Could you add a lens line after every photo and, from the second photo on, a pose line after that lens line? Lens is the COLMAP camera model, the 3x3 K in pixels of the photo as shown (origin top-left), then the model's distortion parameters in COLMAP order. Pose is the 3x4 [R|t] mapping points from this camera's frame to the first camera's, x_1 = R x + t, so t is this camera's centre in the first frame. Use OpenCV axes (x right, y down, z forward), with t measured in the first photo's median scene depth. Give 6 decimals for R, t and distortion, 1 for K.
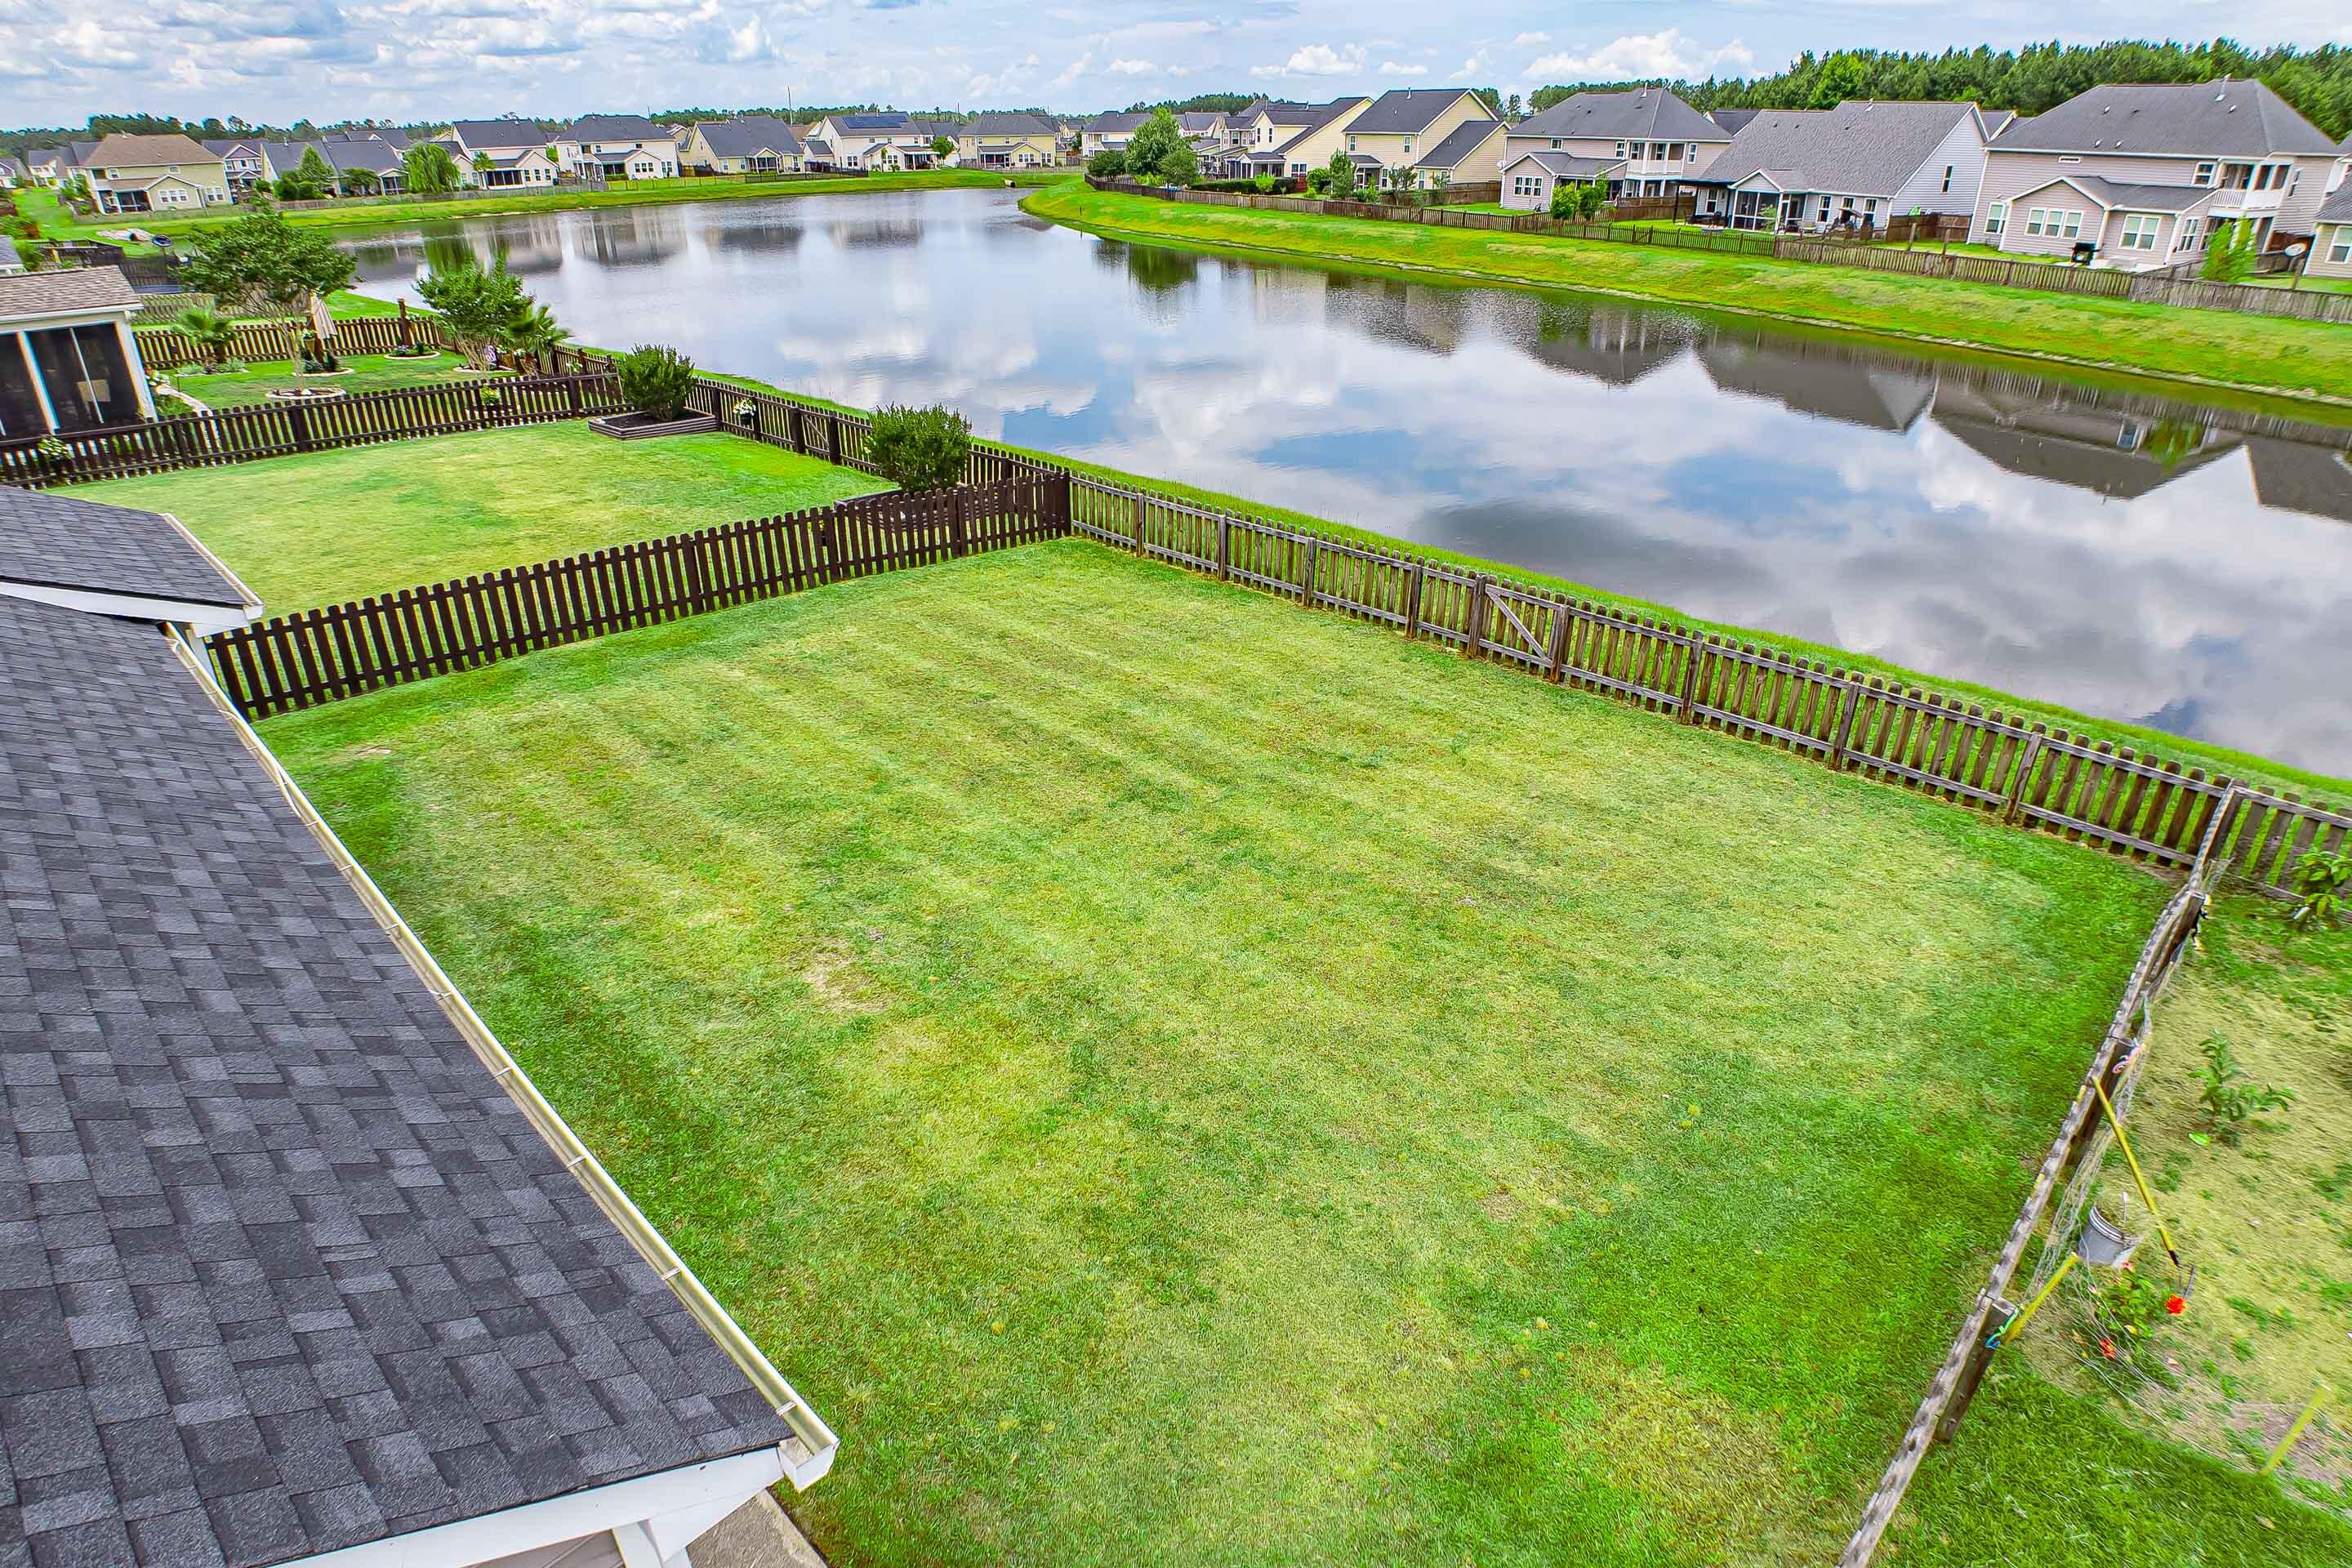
lens RADIAL K [[1299.5, 0, 1176.9], [0, 1299.5, 771.3], [0, 0, 1]] dist [-0.084999, 0.020513]
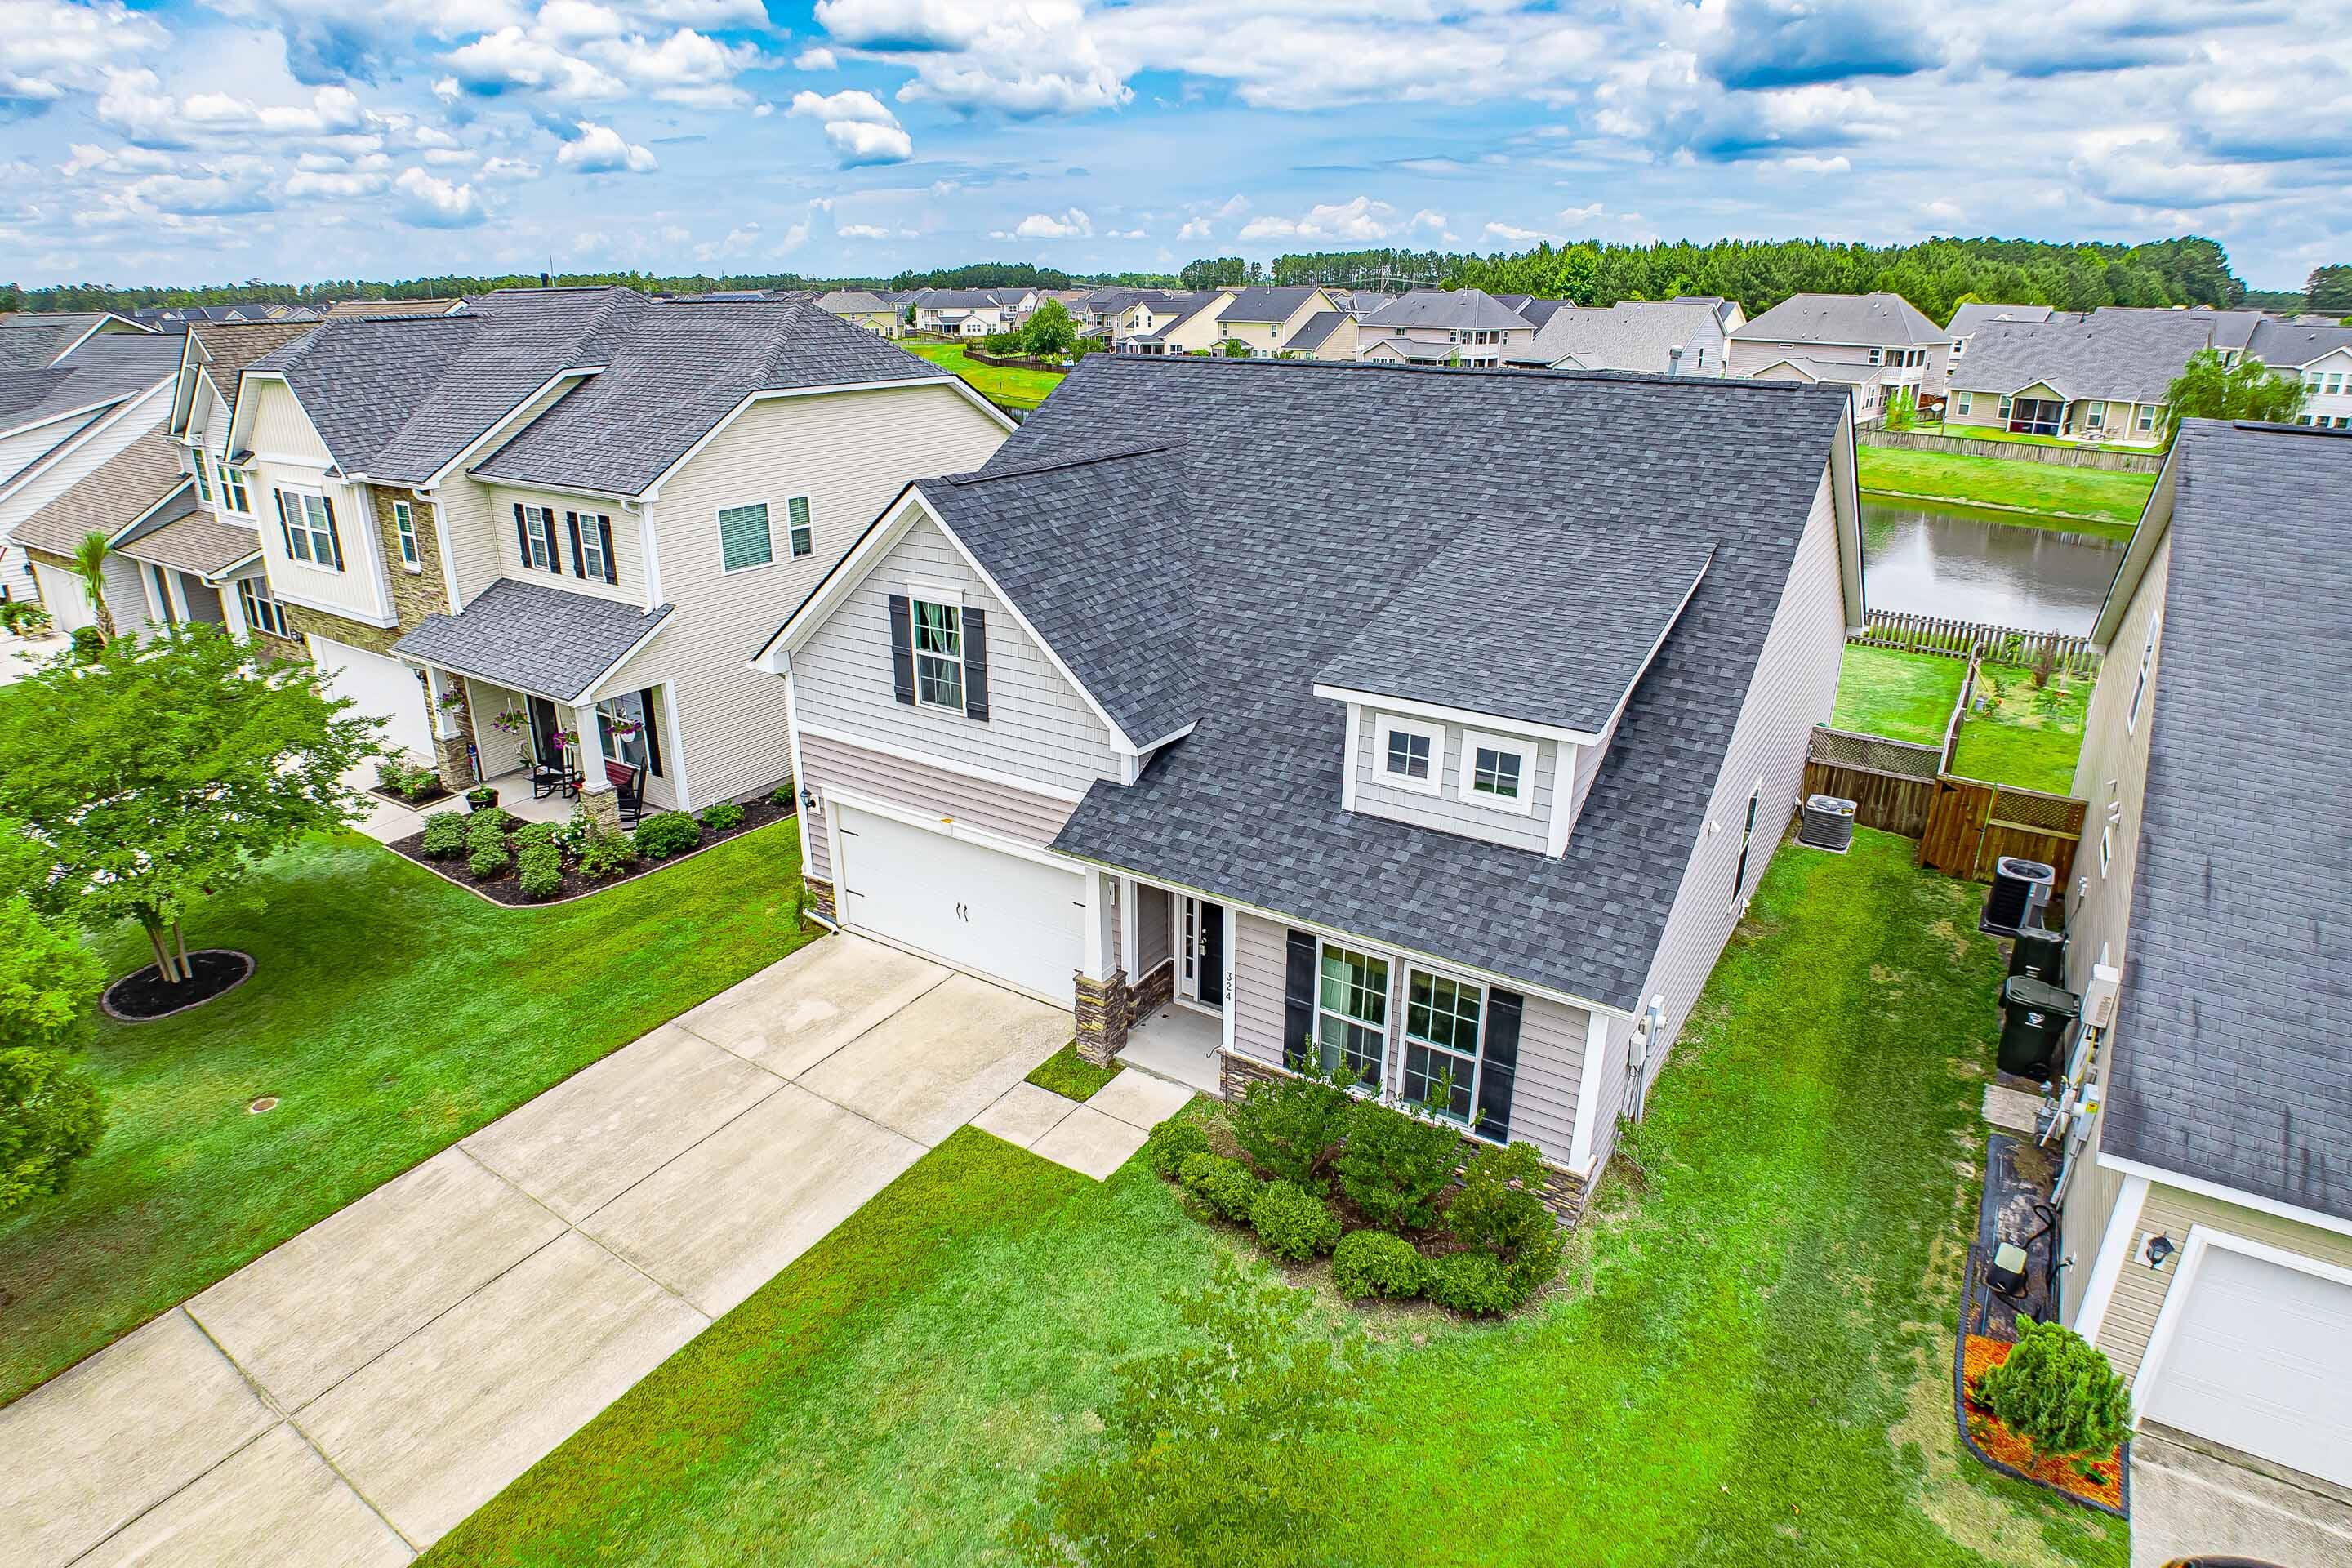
lens RADIAL K [[1299.5, 0, 1176.9], [0, 1299.5, 771.3], [0, 0, 1]] dist [-0.084999, 0.020513]
pose [[0.981642, -0.061918, 0.180402, -0.234781], [0.081024, 0.991629, -0.100534, 0.073002], [-0.172667, 0.113306, 0.978442, -0.231536]]
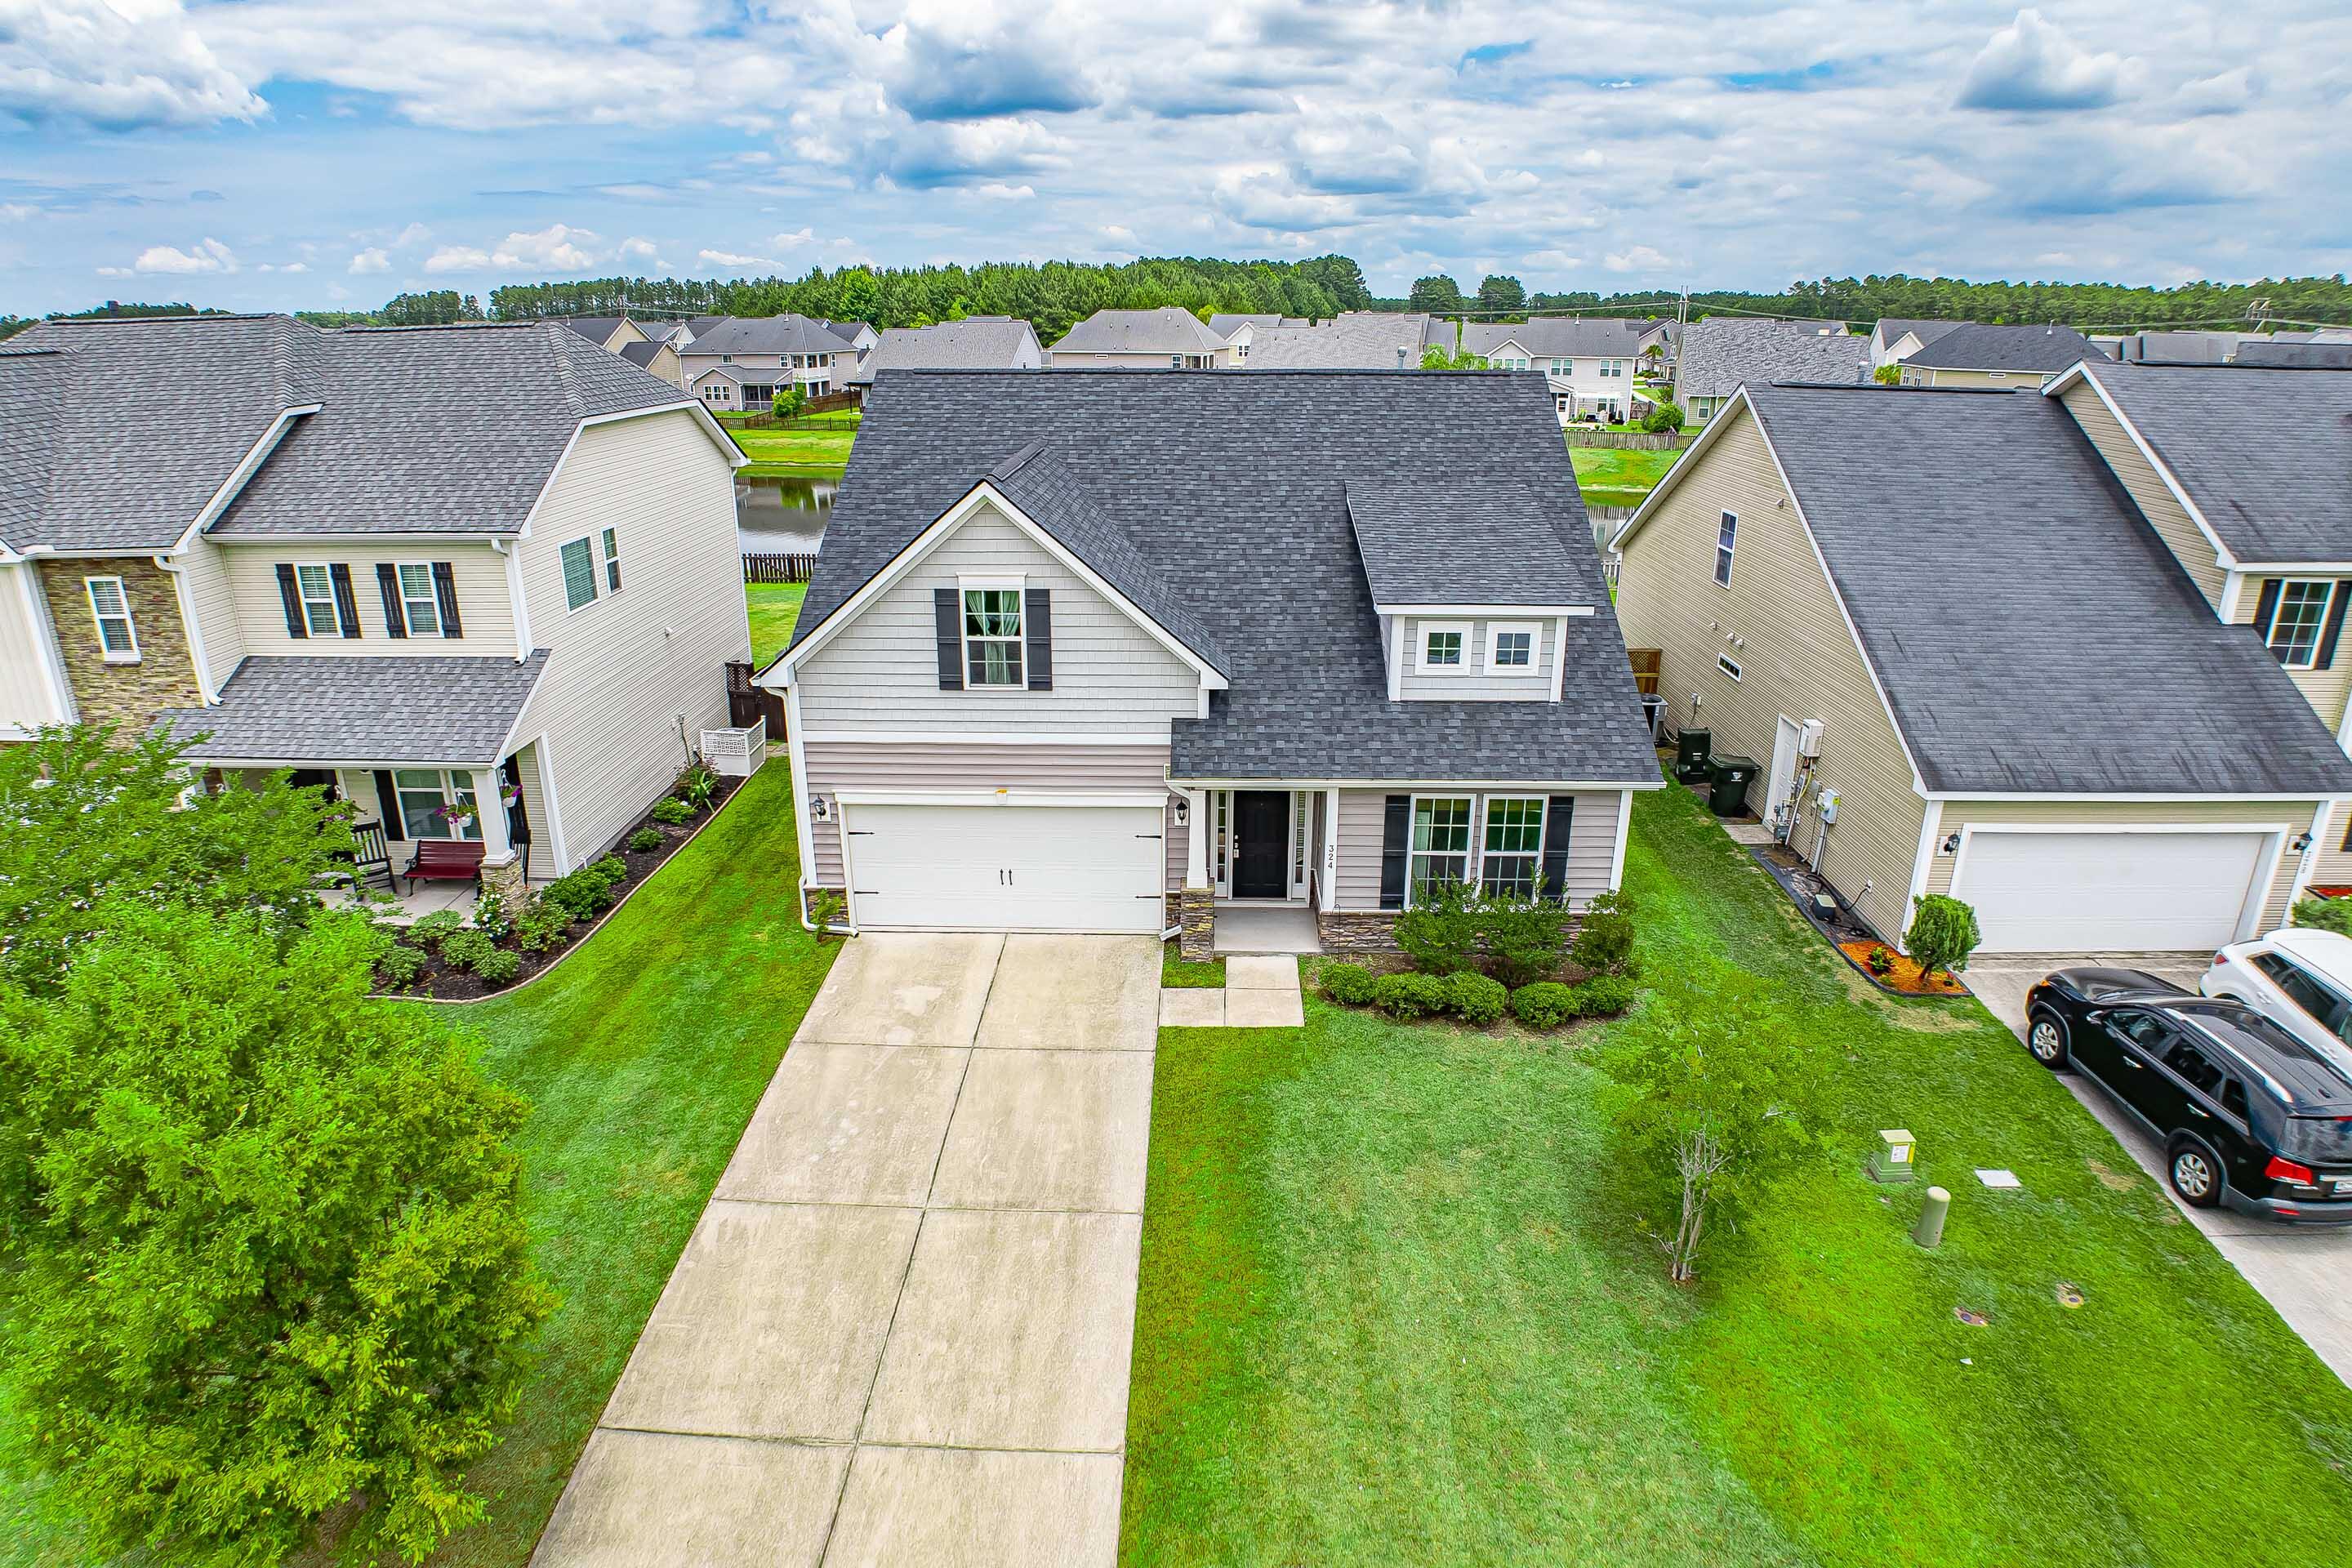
lens RADIAL K [[1299.5, 0, 1176.9], [0, 1299.5, 771.3], [0, 0, 1]] dist [-0.084999, 0.020513]
pose [[0.734211, -0.222504, 0.641425, -0.358743], [0.302253, 0.953104, -0.015353, 0.066249], [-0.607929, 0.205145, 0.767032, -0.213664]]
